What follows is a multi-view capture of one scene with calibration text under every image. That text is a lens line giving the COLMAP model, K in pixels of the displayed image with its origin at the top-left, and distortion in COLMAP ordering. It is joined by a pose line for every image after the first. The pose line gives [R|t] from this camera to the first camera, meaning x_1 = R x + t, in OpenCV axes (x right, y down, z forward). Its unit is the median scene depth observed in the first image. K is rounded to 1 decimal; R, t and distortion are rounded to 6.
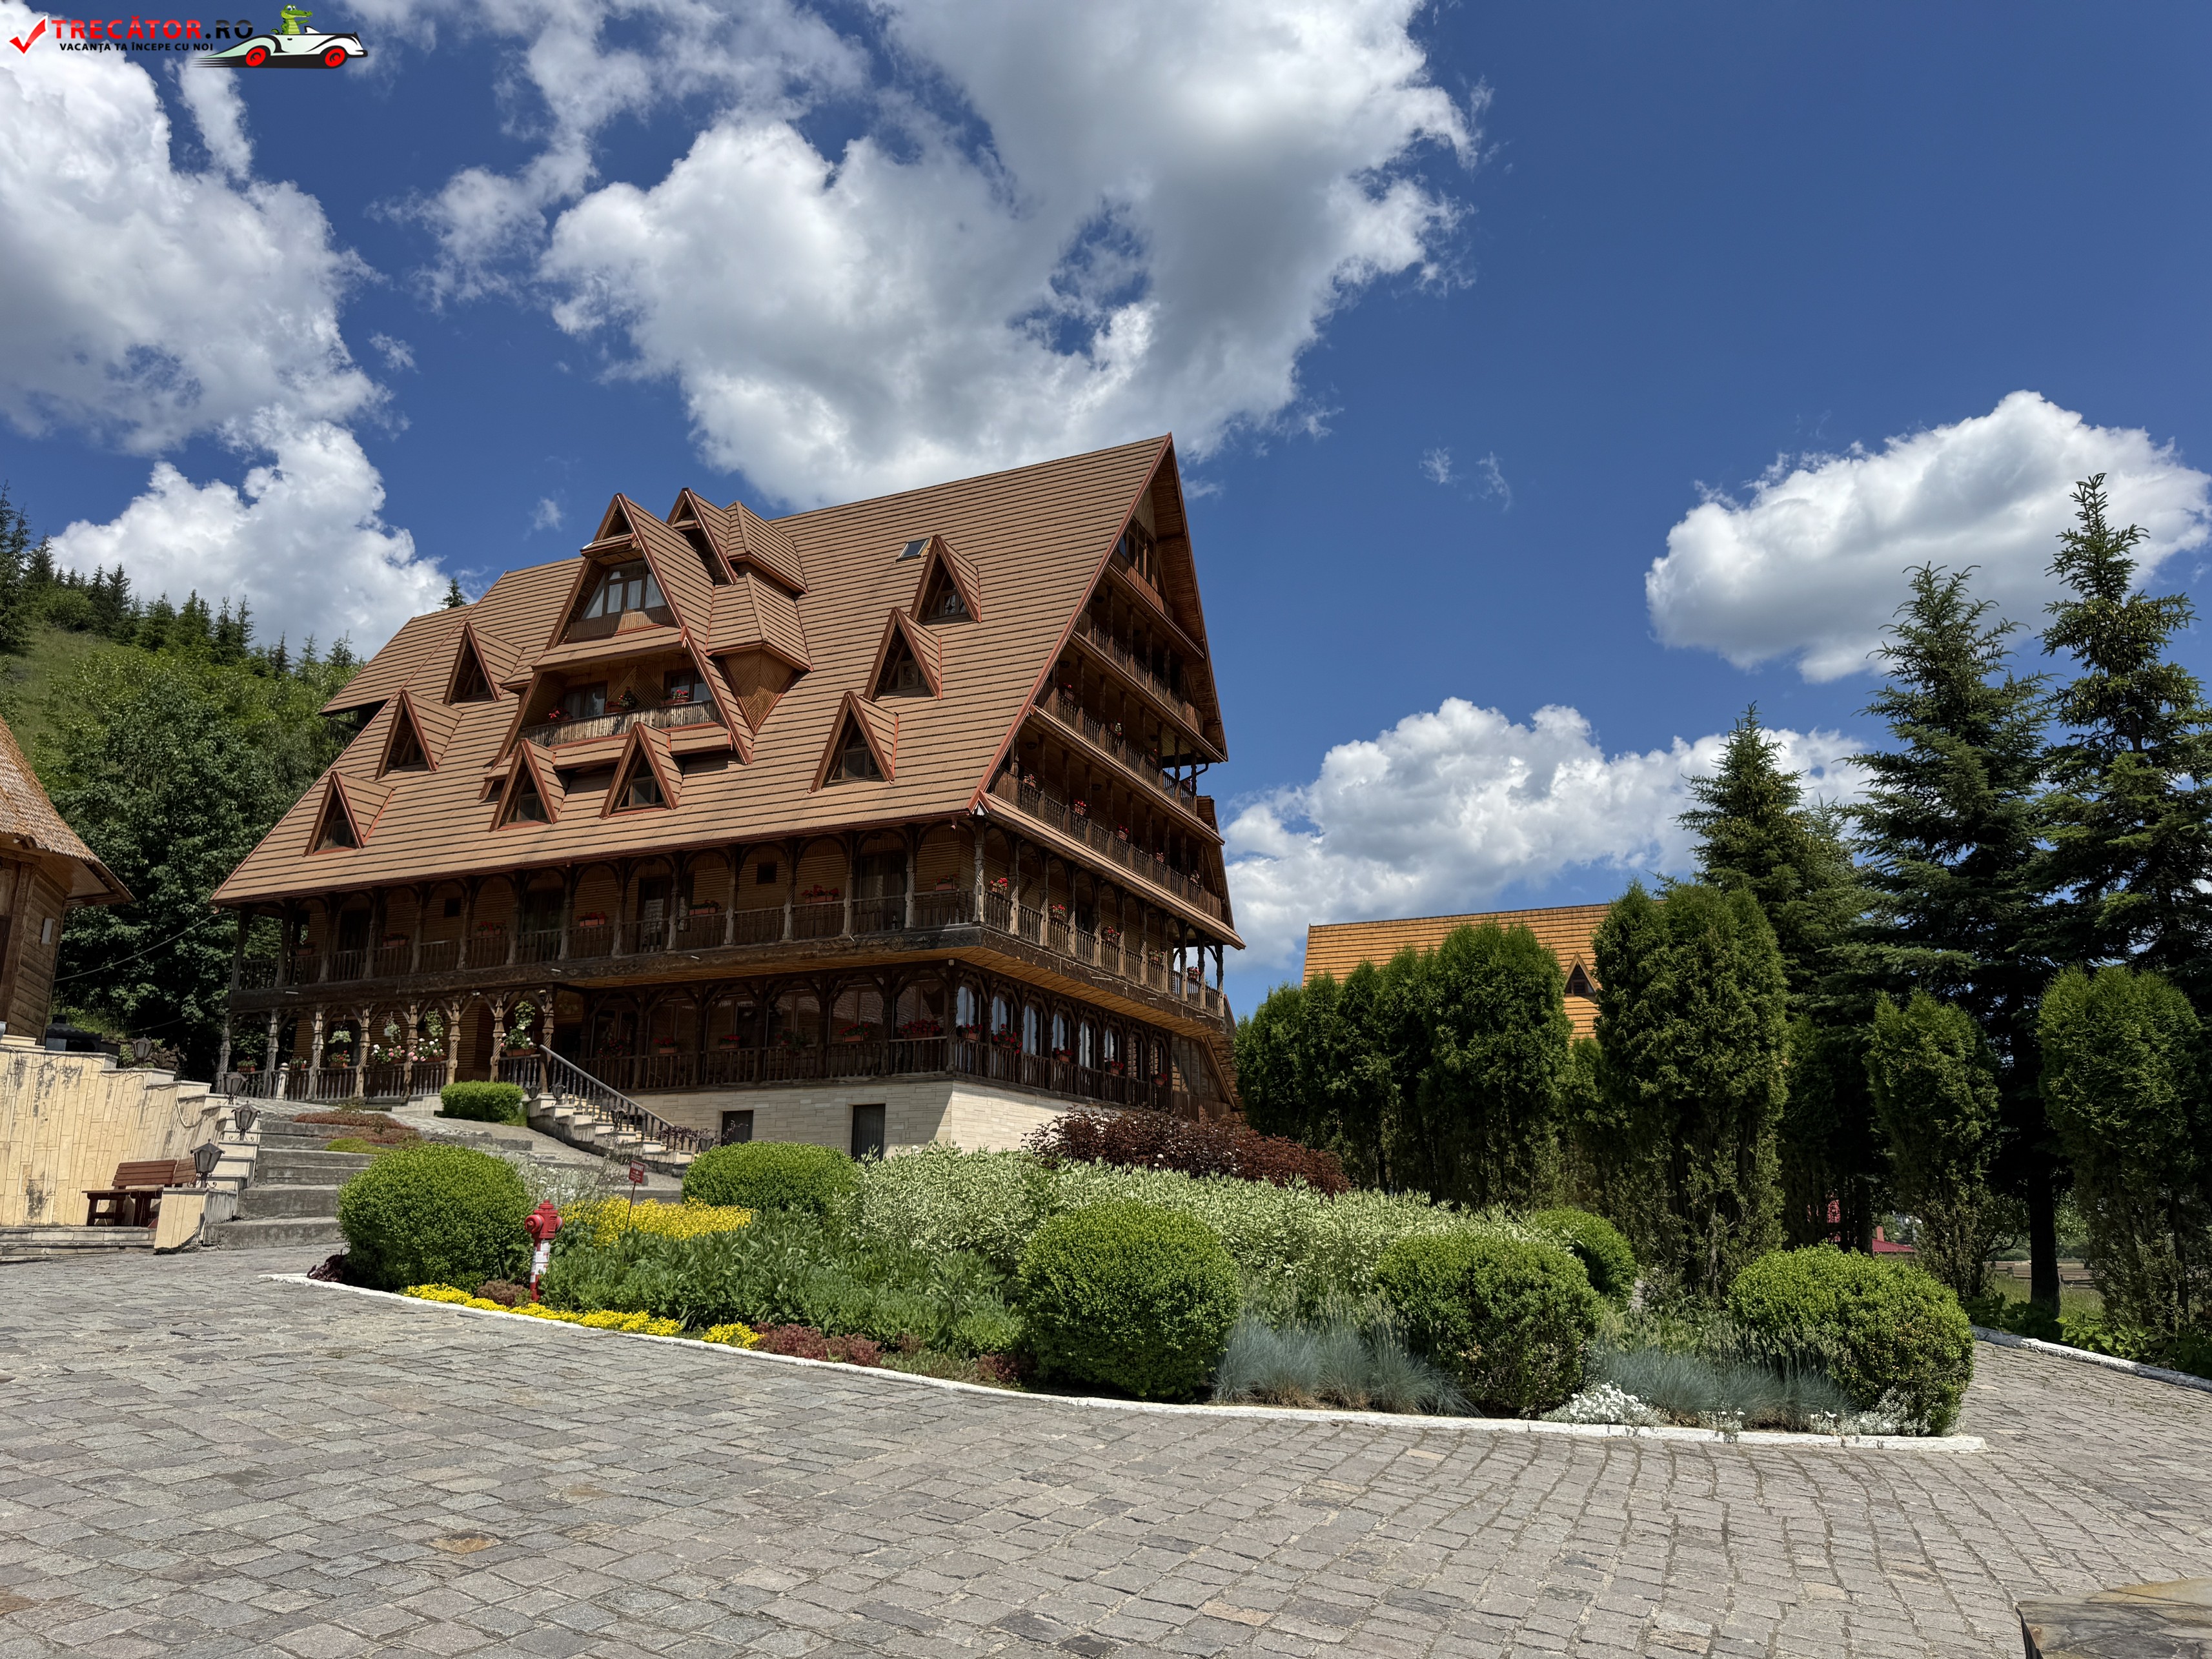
lens RADIAL K [[1553.2, 0, 1109.6], [0, 1553.2, 831.8], [0, 0, 1]] dist [0.136532, -0.212012]
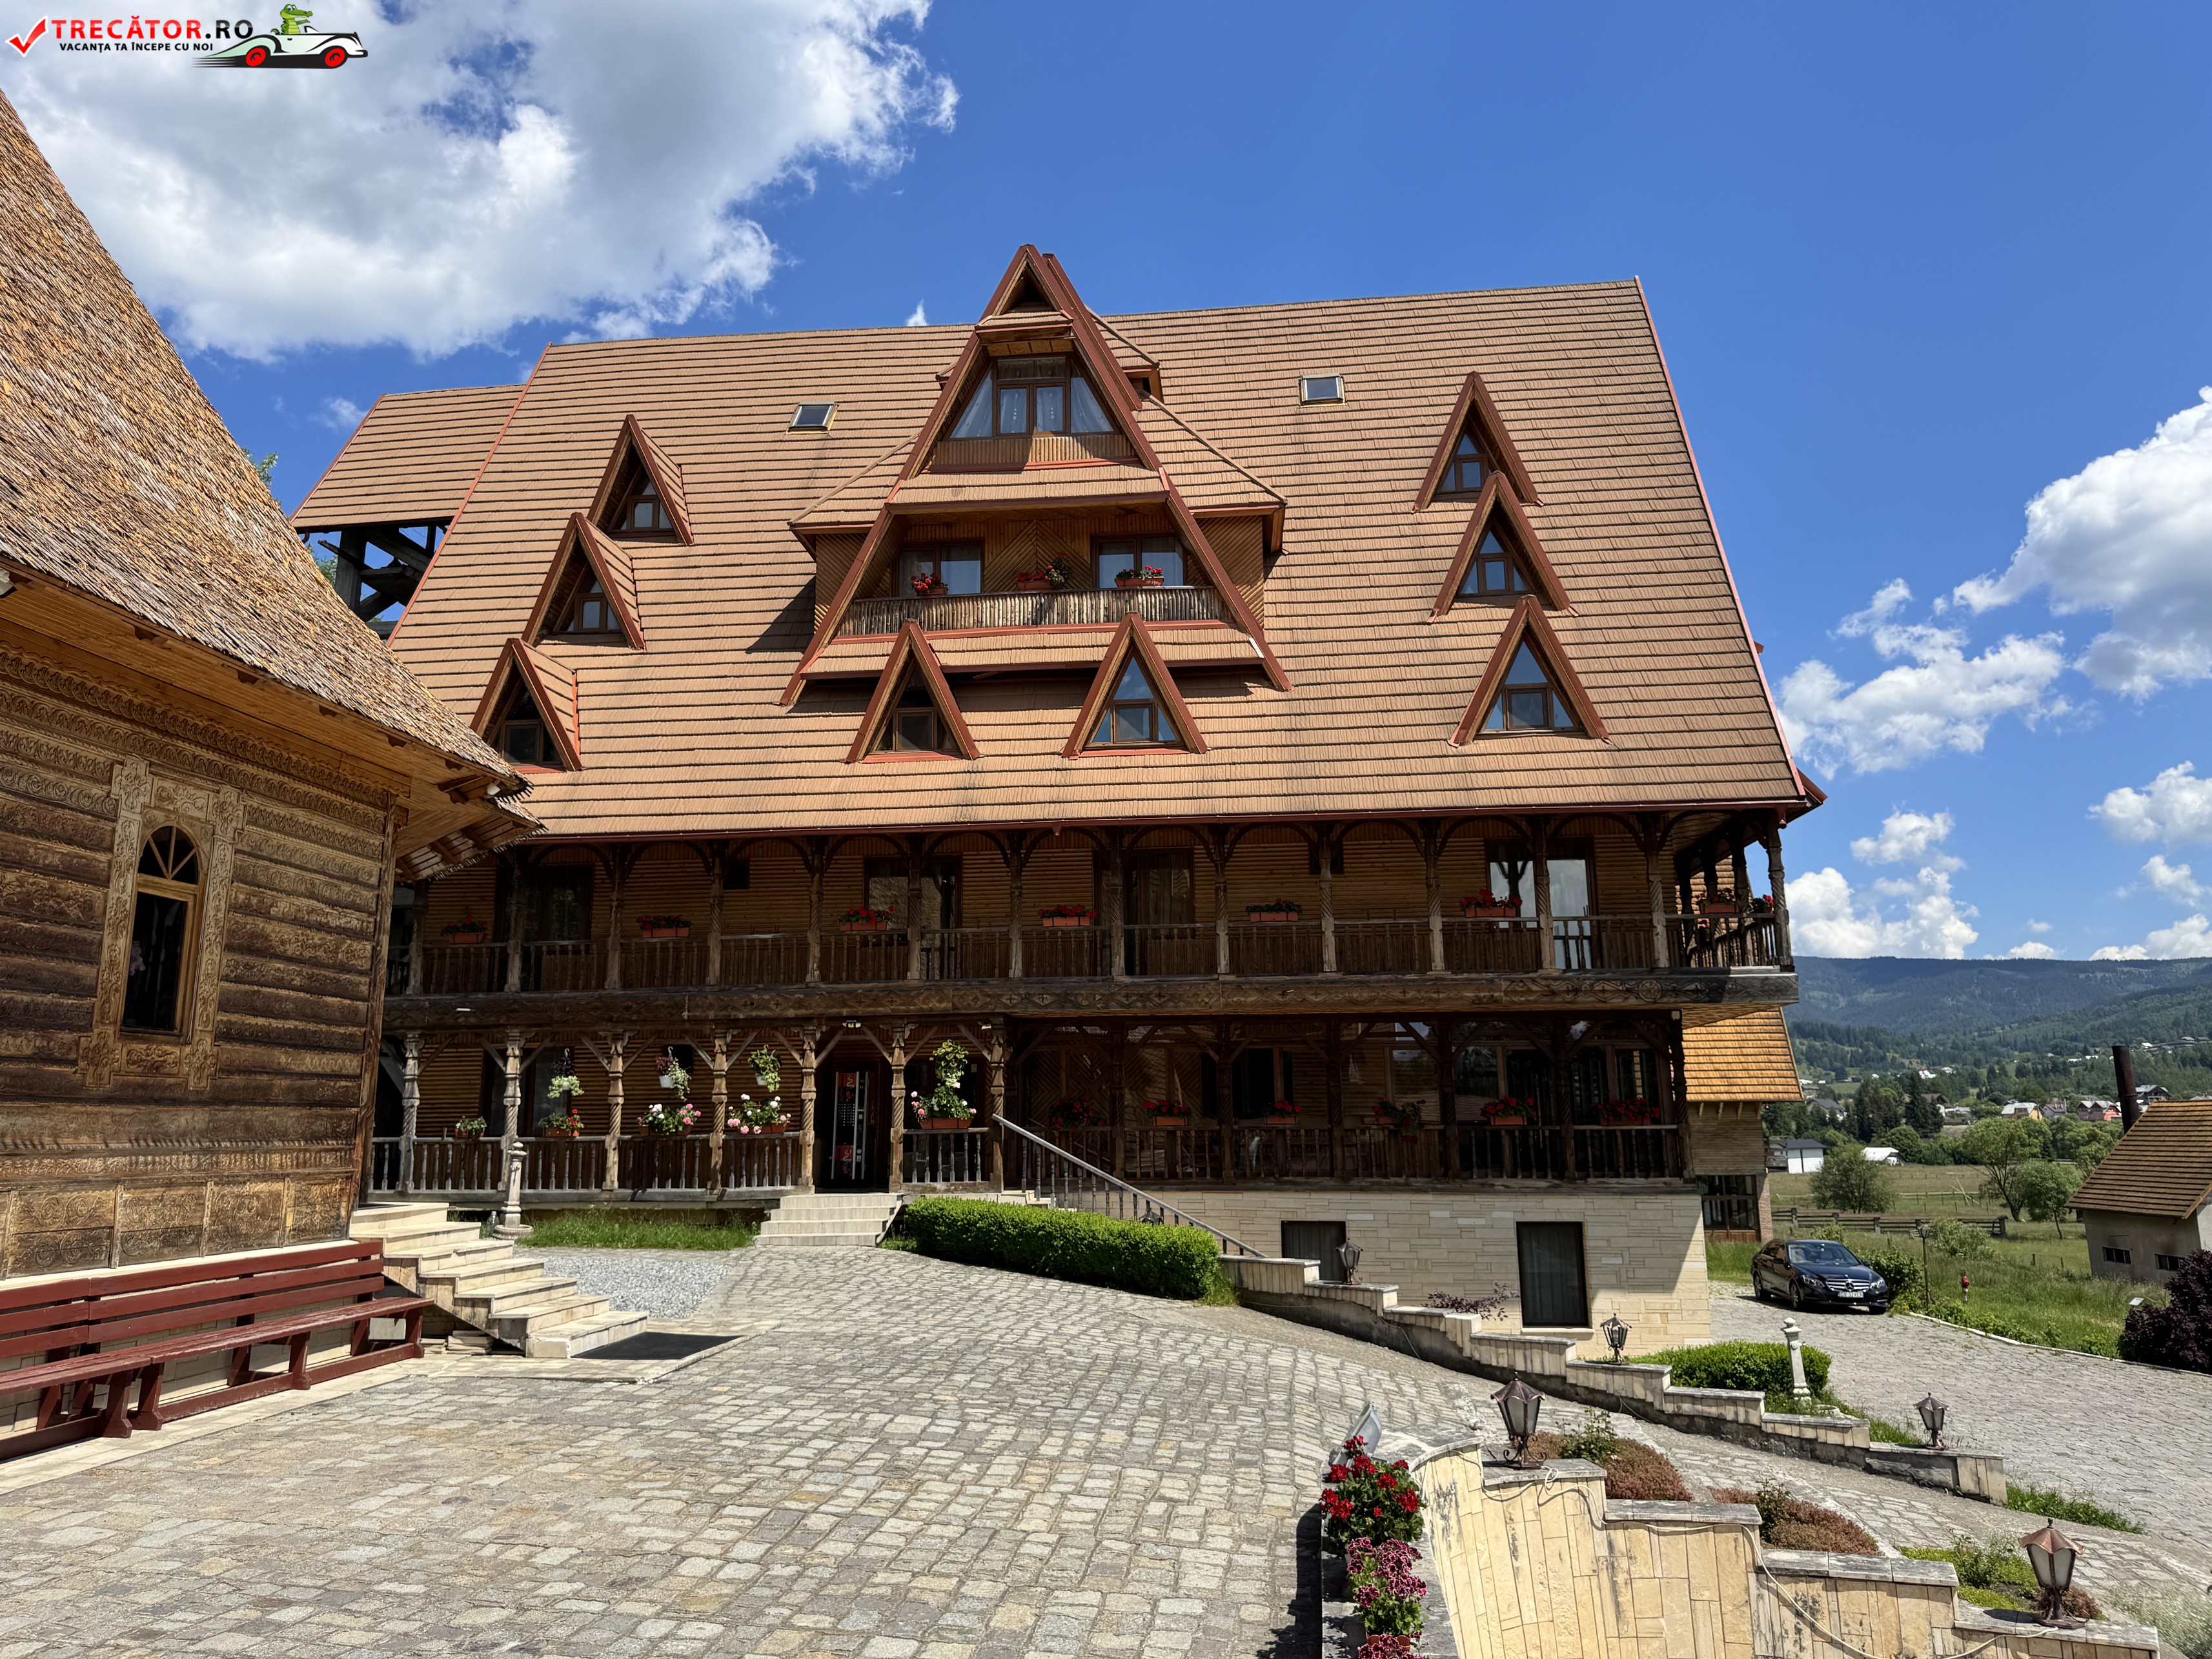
lens RADIAL K [[1562.3, 0, 1115.4], [0, 1562.3, 823.1], [0, 0, 1]] dist [0.139002, -0.171531]
pose [[0.948857, 0.050625, 0.311621, -0.495102], [-0.068983, 0.996454, 0.048166, -0.014155], [-0.308078, -0.067199, 0.948985, 0.381417]]
